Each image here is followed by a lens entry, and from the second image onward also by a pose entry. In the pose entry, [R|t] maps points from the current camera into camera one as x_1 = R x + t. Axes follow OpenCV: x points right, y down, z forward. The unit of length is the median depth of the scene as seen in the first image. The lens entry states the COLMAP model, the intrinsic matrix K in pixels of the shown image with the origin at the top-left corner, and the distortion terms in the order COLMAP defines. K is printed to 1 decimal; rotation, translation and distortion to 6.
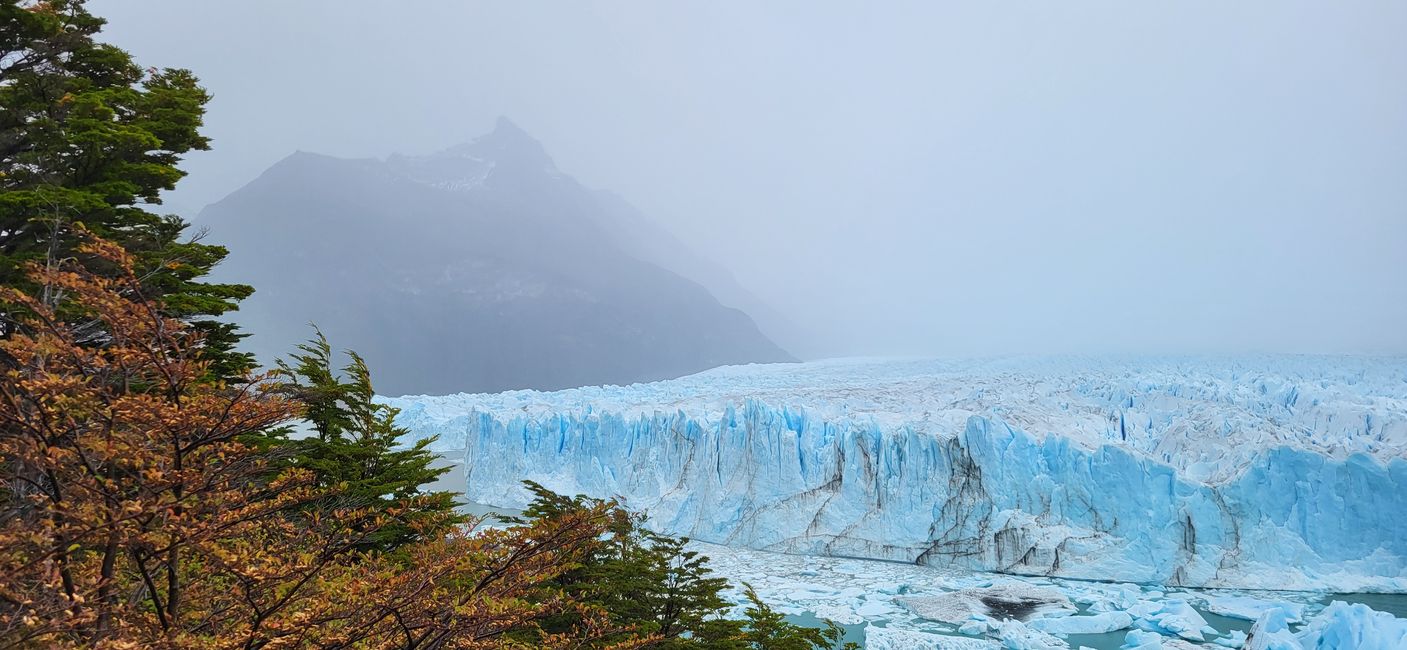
lens RADIAL K [[1078.3, 0, 701.7], [0, 1078.3, 305.1], [0, 0, 1]] dist [0.056282, -0.017975]
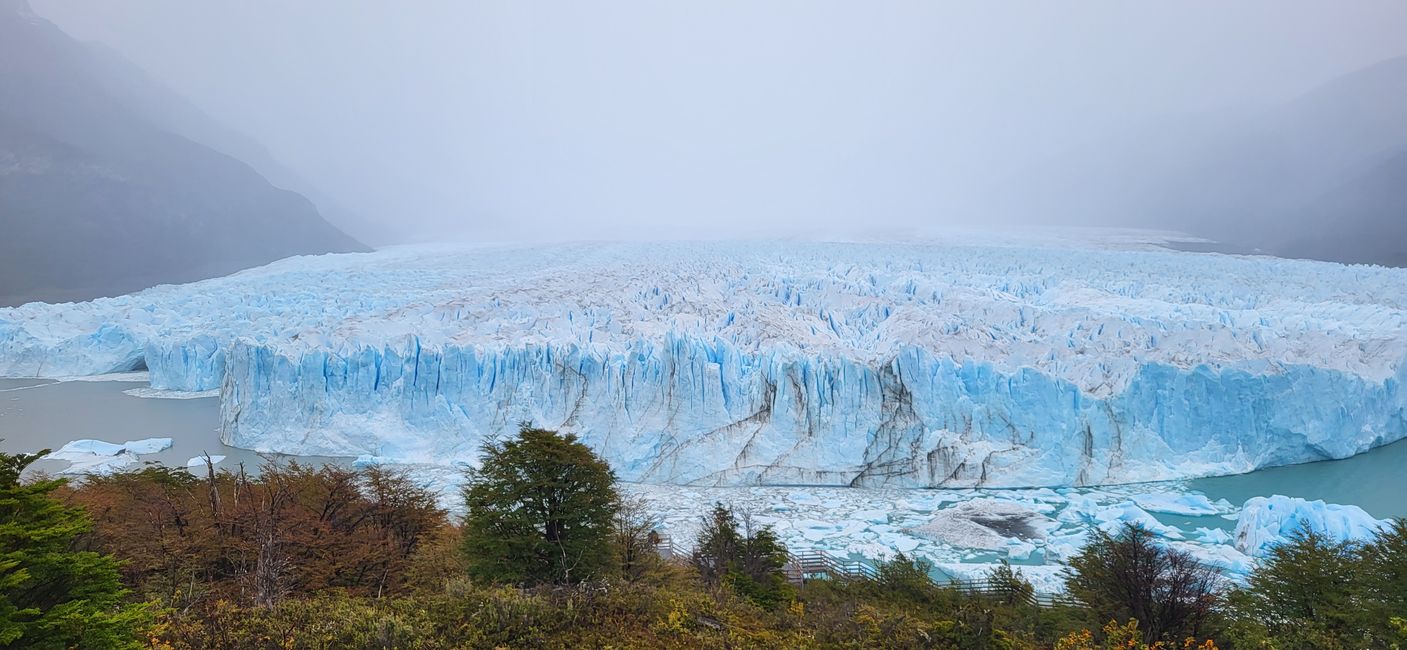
lens RADIAL K [[1080.0, 0, 696.6], [0, 1080.0, 324.1], [0, 0, 1]] dist [0.056496, -0.016982]
pose [[0.910182, -0.036417, 0.412606, -0.358961], [-0.016473, 0.992157, 0.123907, -0.043351], [-0.413882, -0.119575, 0.902443, 0.135336]]
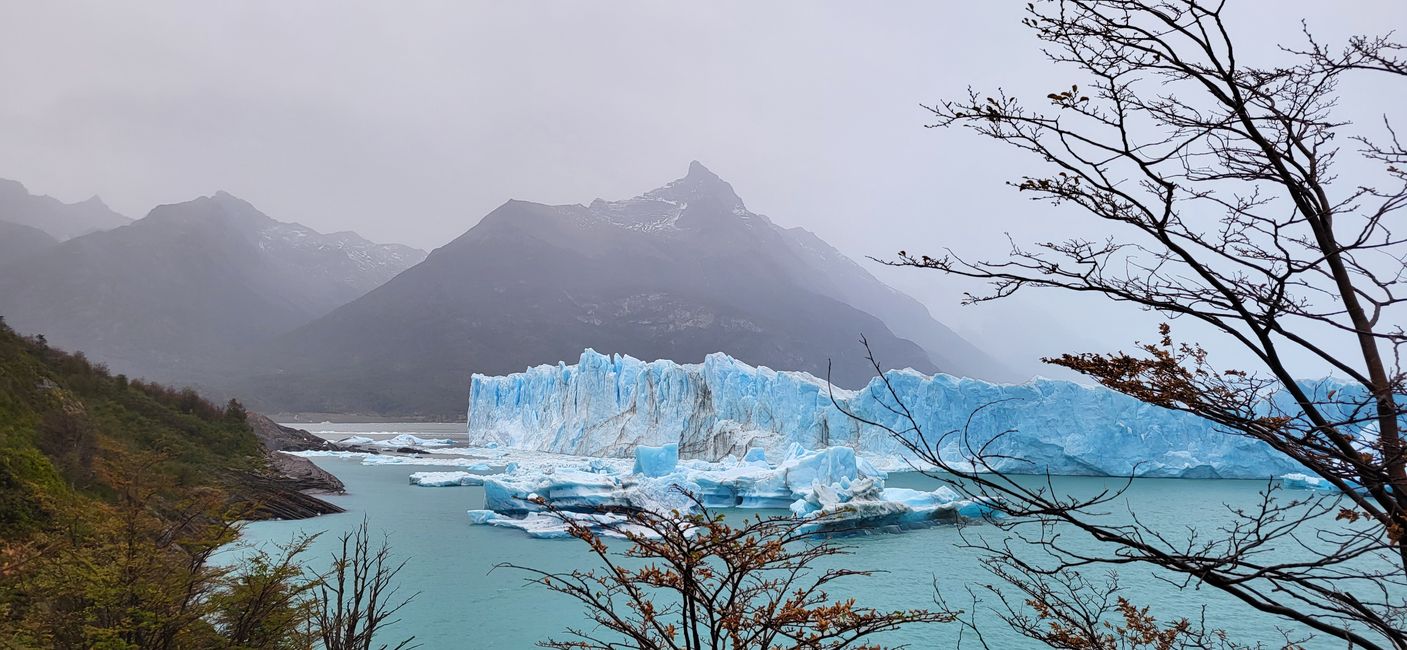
lens RADIAL K [[1075.3, 0, 691.6], [0, 1075.3, 302.0], [0, 0, 1]] dist [0.056190, -0.002686]
pose [[0.975585, -0.007529, -0.219493, 0.528310], [-0.001561, 0.999149, -0.041209, 0.088284], [0.219616, 0.040545, 0.974743, -0.375421]]
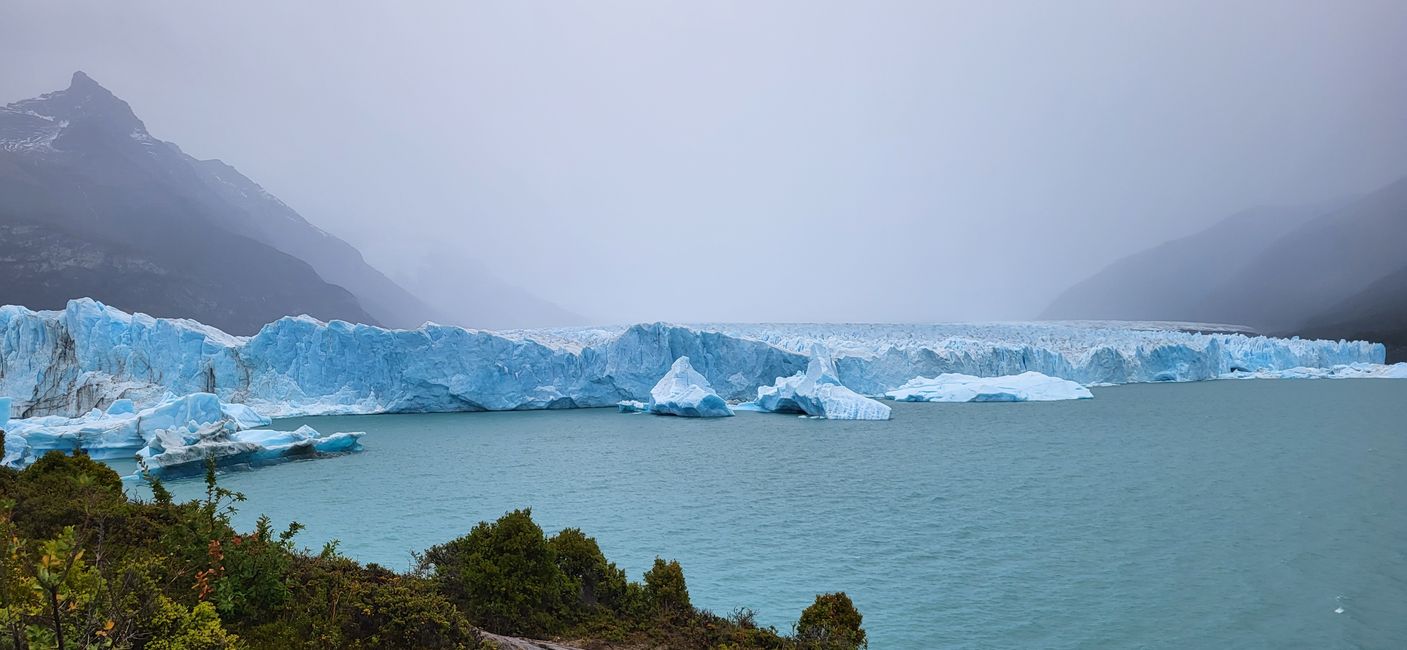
lens RADIAL K [[1078.3, 0, 701.7], [0, 1078.3, 305.1], [0, 0, 1]] dist [0.056282, -0.017975]
pose [[0.956620, 0.008995, 0.291200, 0.575061], [-0.011899, 0.999896, 0.008204, 0.085519], [-0.291096, -0.011313, 0.956627, -0.451486]]
